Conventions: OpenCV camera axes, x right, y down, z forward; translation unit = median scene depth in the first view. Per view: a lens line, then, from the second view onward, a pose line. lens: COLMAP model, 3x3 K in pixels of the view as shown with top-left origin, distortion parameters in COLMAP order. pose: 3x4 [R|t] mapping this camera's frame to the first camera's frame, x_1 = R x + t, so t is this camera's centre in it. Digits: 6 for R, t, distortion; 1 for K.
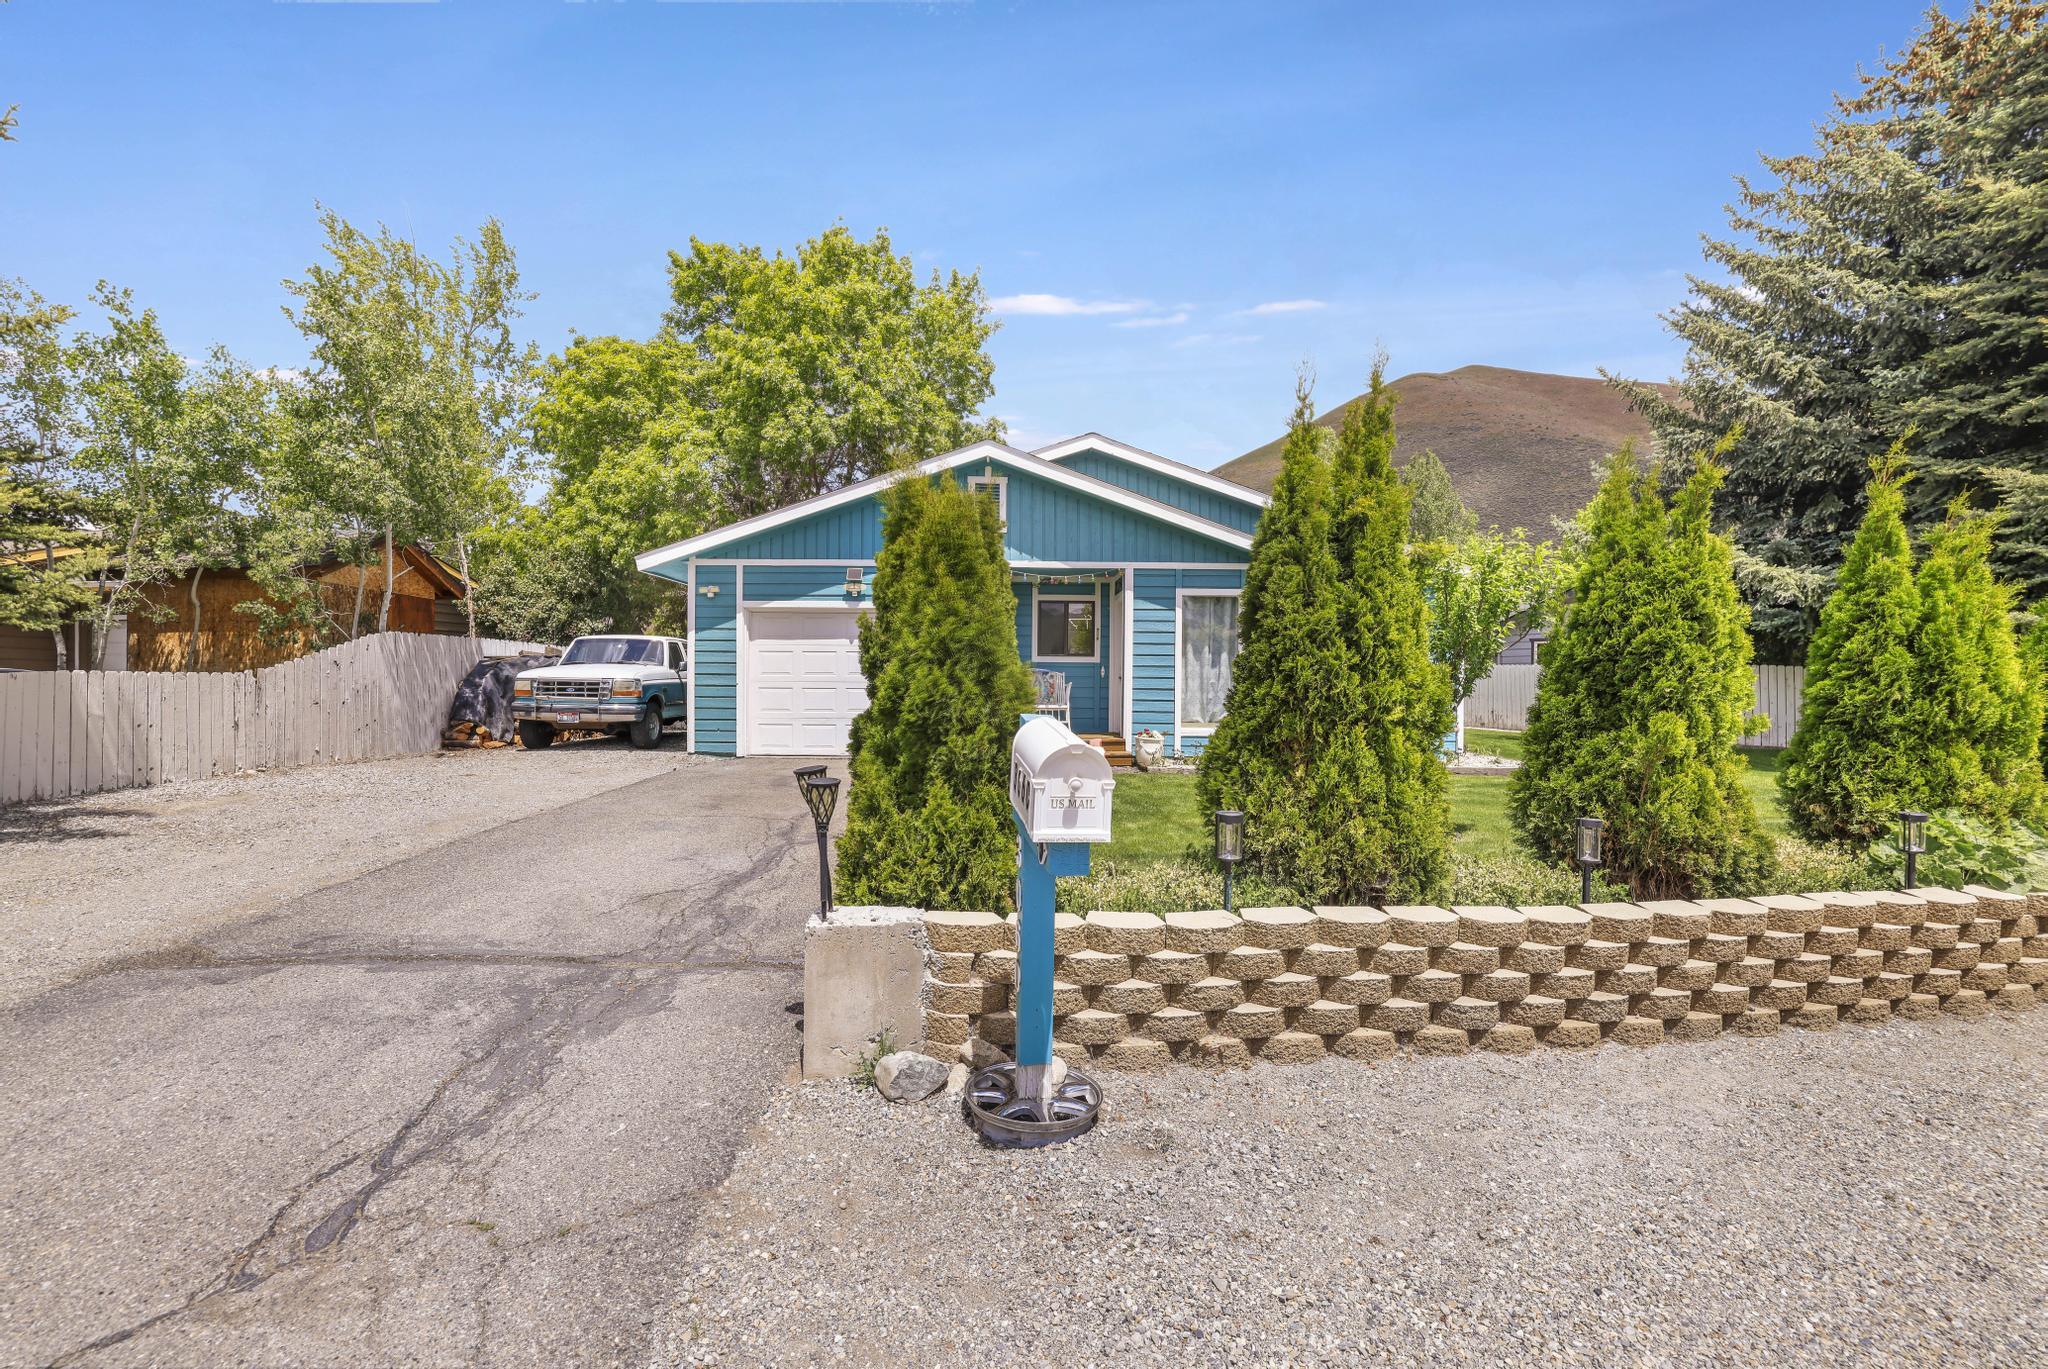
lens RADIAL K [[912.1, 0, 1015.2], [0, 912.1, 667.4], [0, 0, 1]] dist [-0.047940, 0.020124]
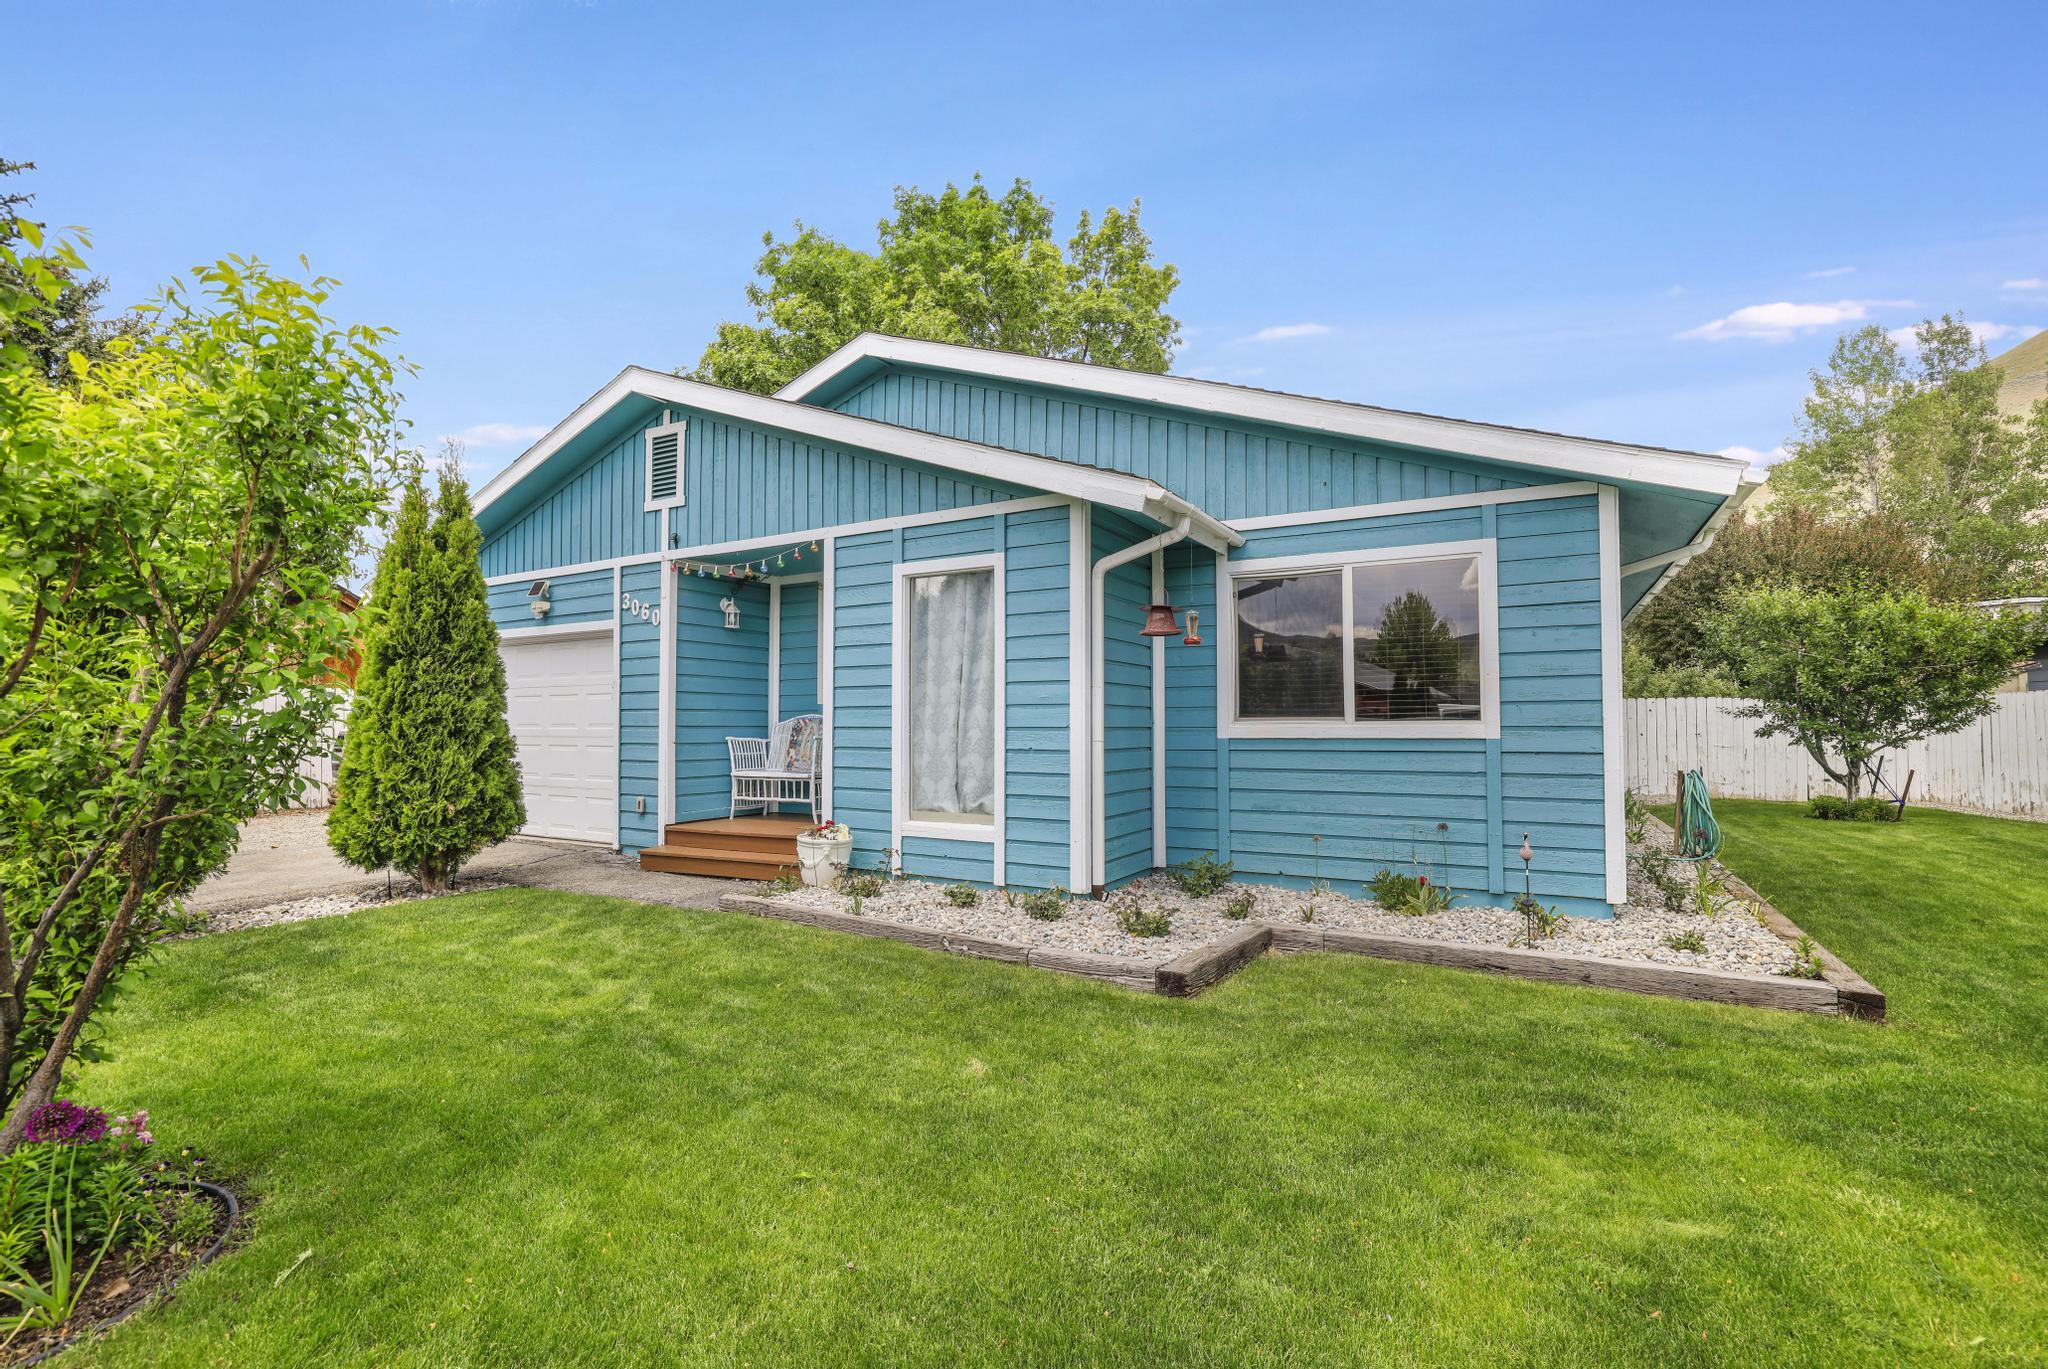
lens RADIAL K [[880.1, 0, 1071.5], [0, 880.1, 691.8], [0, 0, 1]] dist [-0.044454, 0.013192]
pose [[0.869420, -0.027869, -0.493287, 0.531120], [0.014928, 0.999434, -0.030155, 0.007493], [0.493849, 0.018853, 0.869344, 0.600259]]
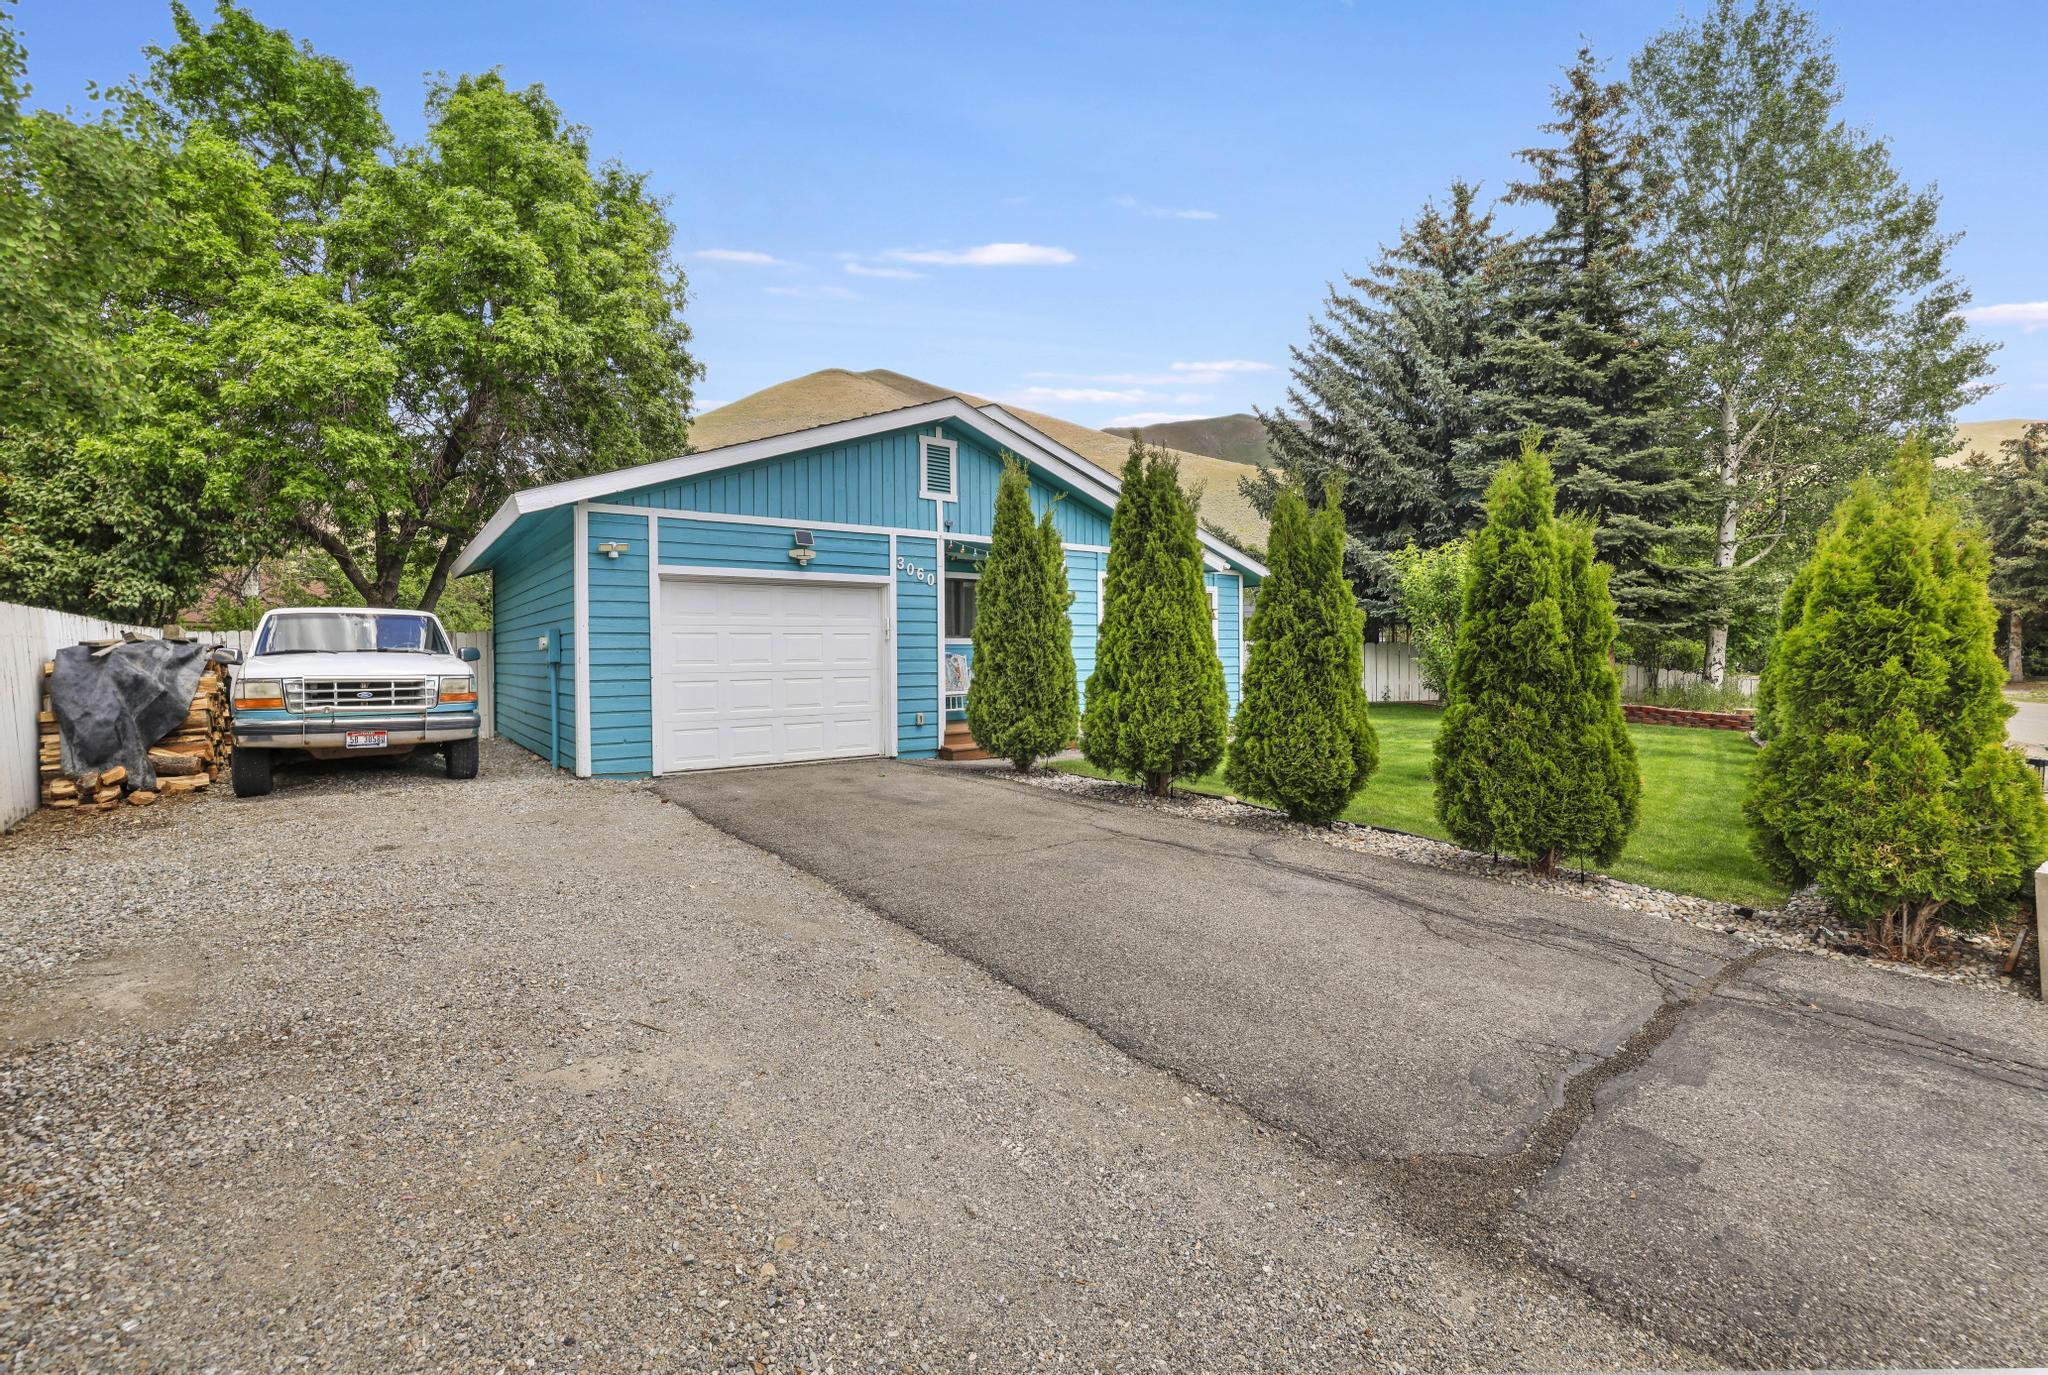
lens RADIAL K [[880.8, 0, 1065.1], [0, 880.8, 674.6], [0, 0, 1]] dist [-0.029806, 0.000309]
pose [[0.800337, -0.028333, 0.598880, -0.454540], [0.009973, 0.999374, 0.033952, -0.004696], [-0.599467, -0.021201, 0.800118, 0.227857]]
